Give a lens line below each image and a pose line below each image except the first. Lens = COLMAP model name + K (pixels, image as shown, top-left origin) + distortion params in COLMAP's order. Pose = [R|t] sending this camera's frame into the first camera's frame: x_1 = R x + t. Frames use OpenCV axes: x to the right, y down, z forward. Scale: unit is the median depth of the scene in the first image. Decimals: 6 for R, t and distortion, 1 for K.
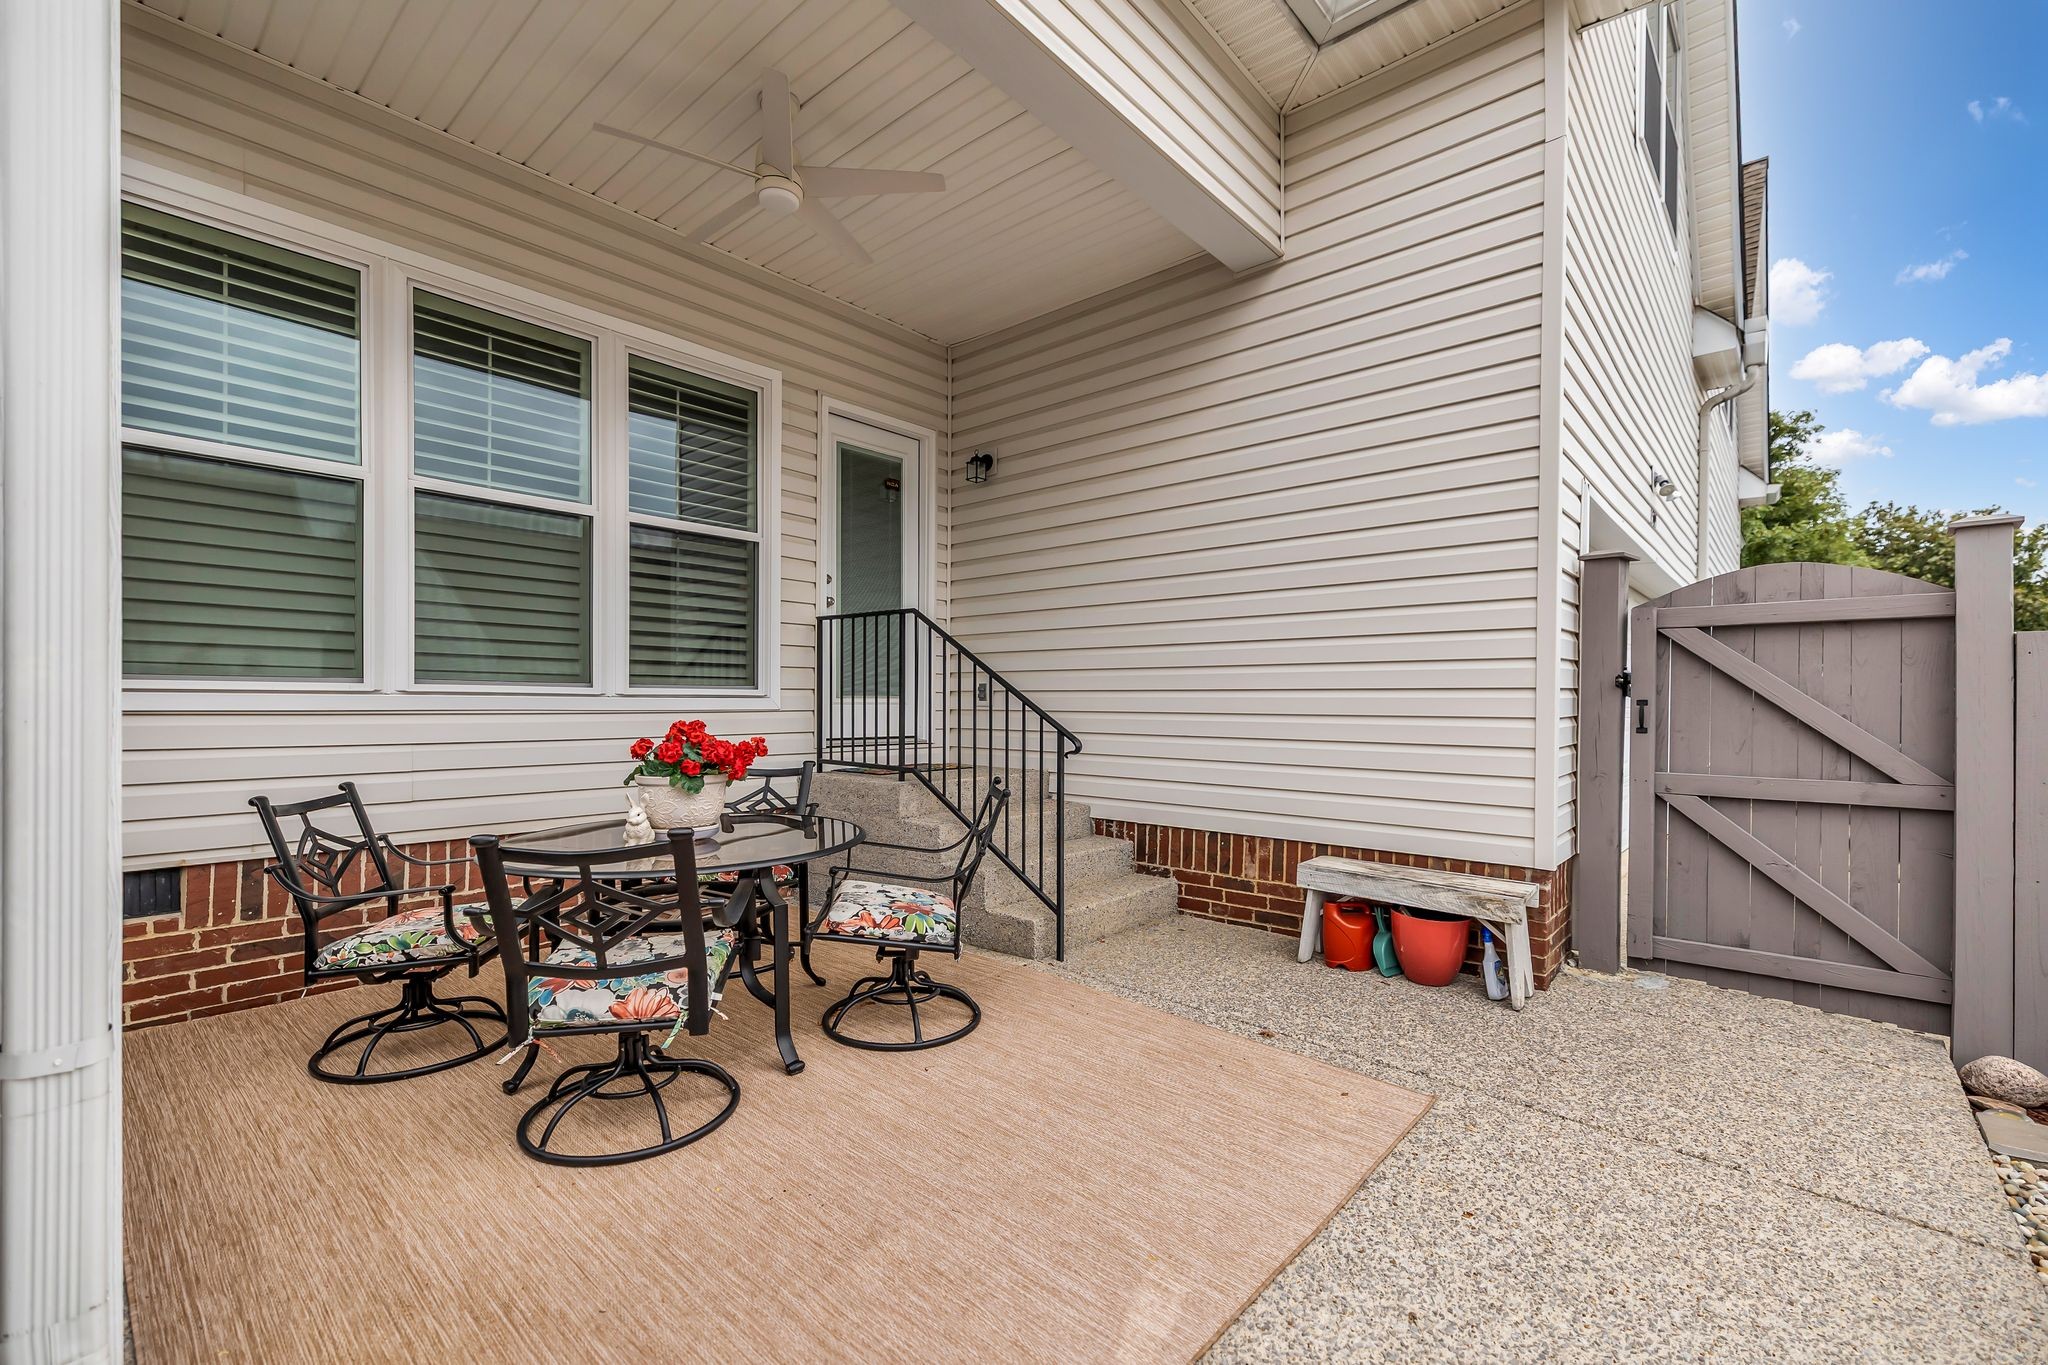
lens RADIAL K [[884.0, 0, 1028.8], [0, 884.0, 705.4], [0, 0, 1]] dist [0.000993, 0.000087]
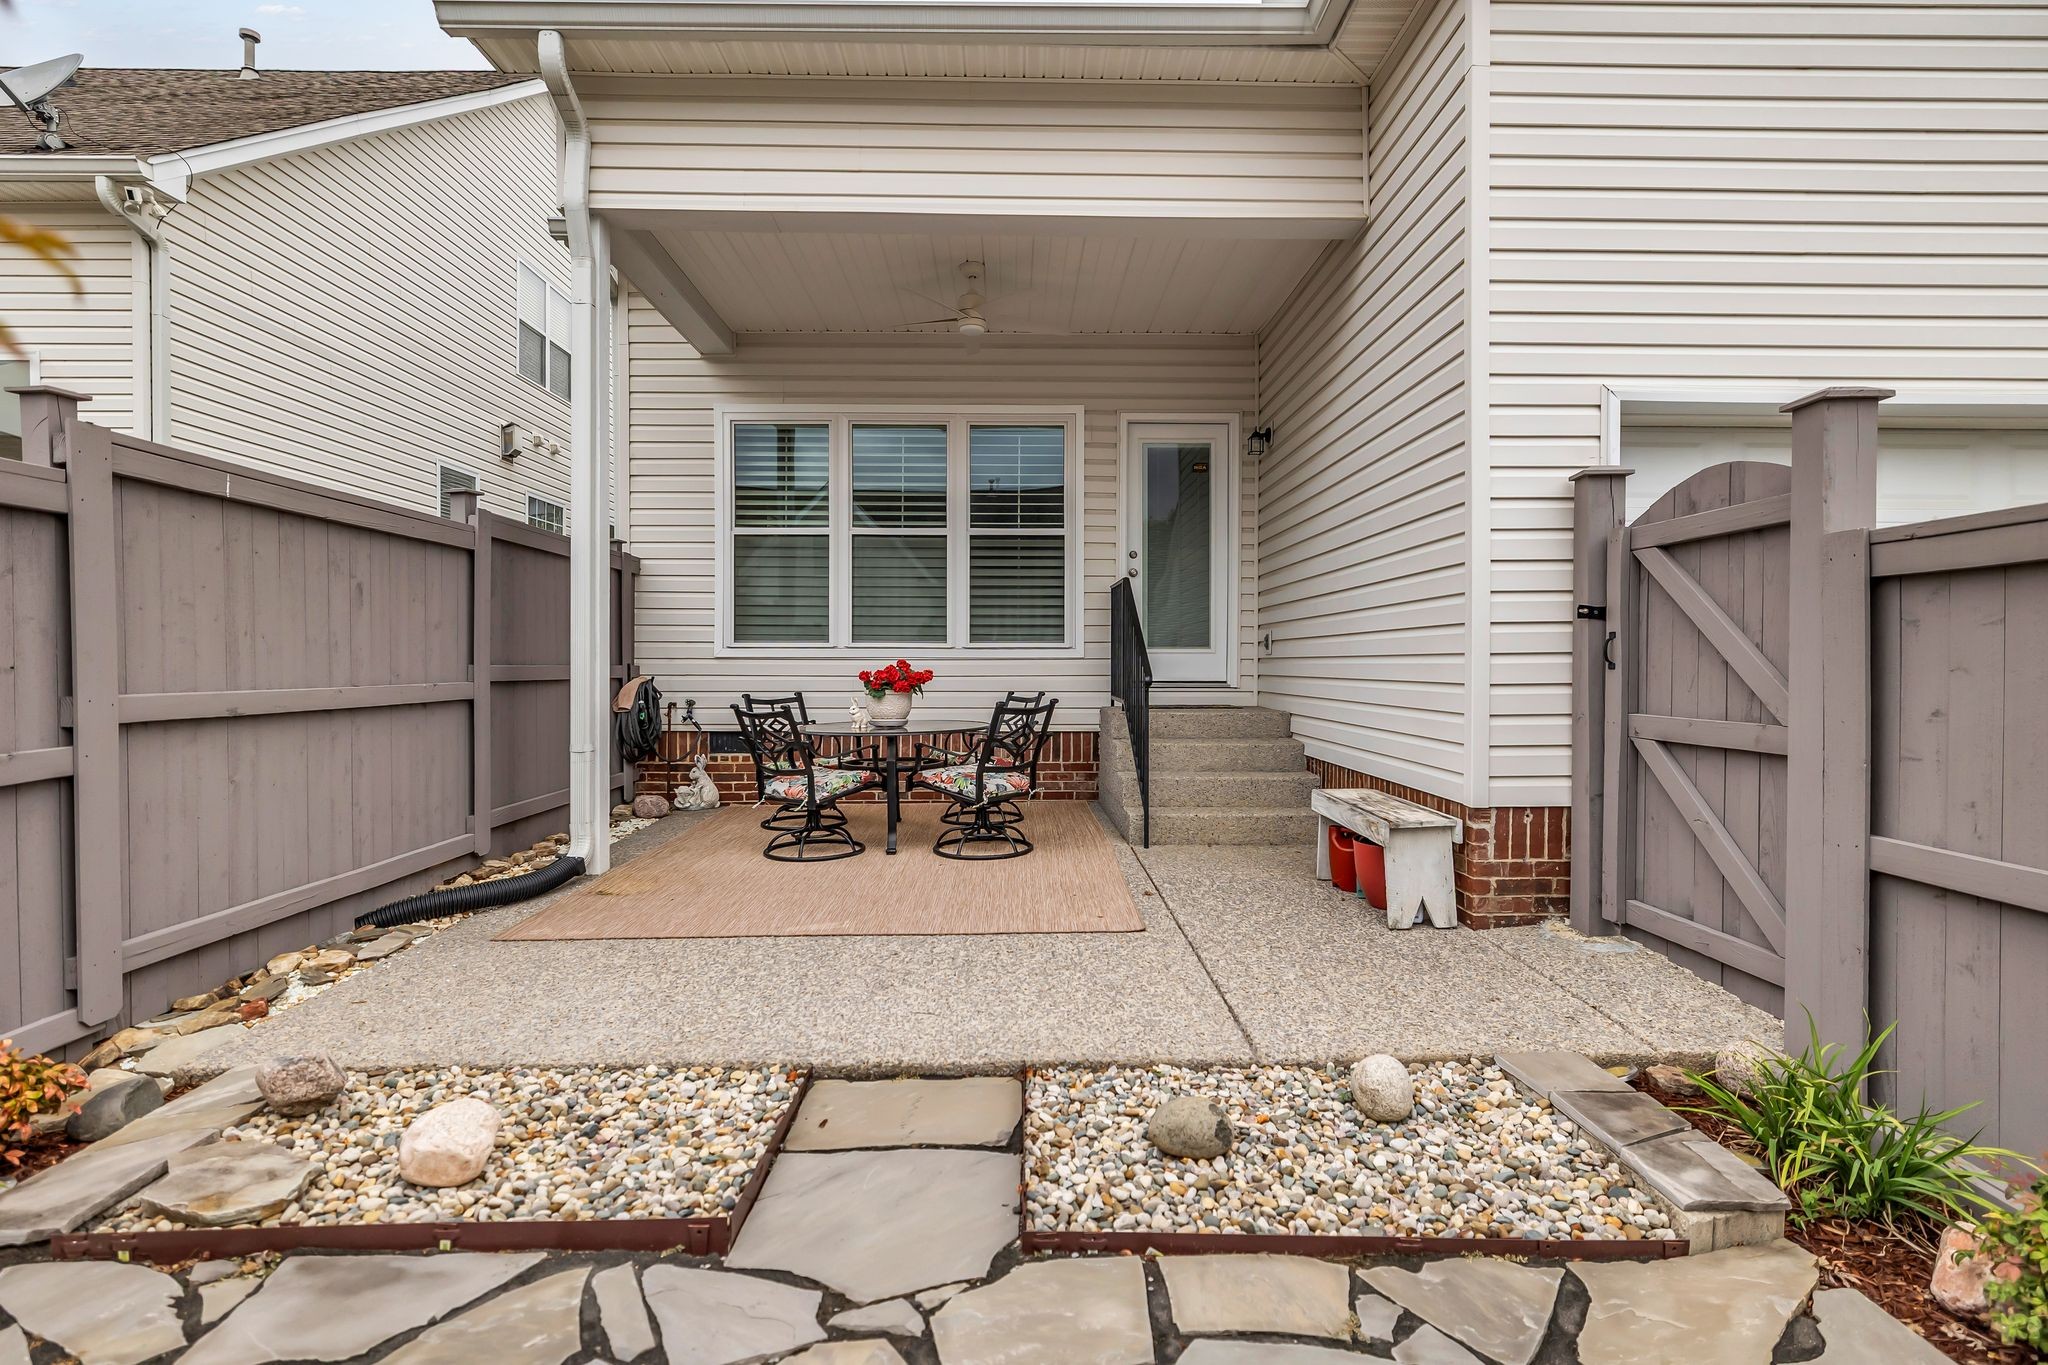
lens RADIAL K [[1017.0, 0, 1017.0], [0, 1017.0, 667.5], [0, 0, 1]] dist [-0.002376, -0.000387]
pose [[0.665620, -0.002474, -0.746286, 0.973552], [0.002402, 0.999996, -0.001173, 0.026151], [0.746287, -0.001011, 0.665624, -0.123504]]
